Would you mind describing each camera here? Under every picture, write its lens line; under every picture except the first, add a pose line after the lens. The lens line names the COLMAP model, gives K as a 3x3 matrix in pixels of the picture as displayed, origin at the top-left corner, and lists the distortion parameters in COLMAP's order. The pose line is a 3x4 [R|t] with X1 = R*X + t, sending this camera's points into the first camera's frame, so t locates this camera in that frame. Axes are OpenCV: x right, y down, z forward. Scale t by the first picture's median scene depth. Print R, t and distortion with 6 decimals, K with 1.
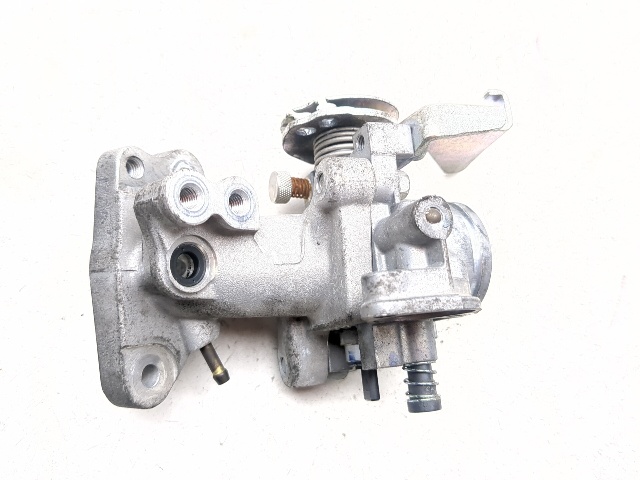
lens RADIAL K [[554.8, 0, 320.0], [0, 554.8, 240.0], [0, 0, 1]] dist [0.006395, 0.006179]
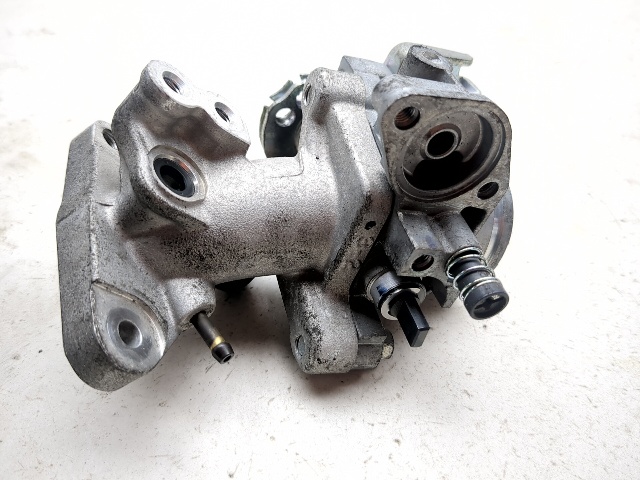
lens RADIAL K [[554.8, 0, 320.0], [0, 554.8, 240.0], [0, 0, 1]] dist [0.006395, 0.006179]
pose [[0.984100, -0.150374, 0.094529, -0.097946], [0.177566, 0.845670, -0.503302, 0.542743], [-0.004257, 0.512085, 0.858924, 0.269576]]
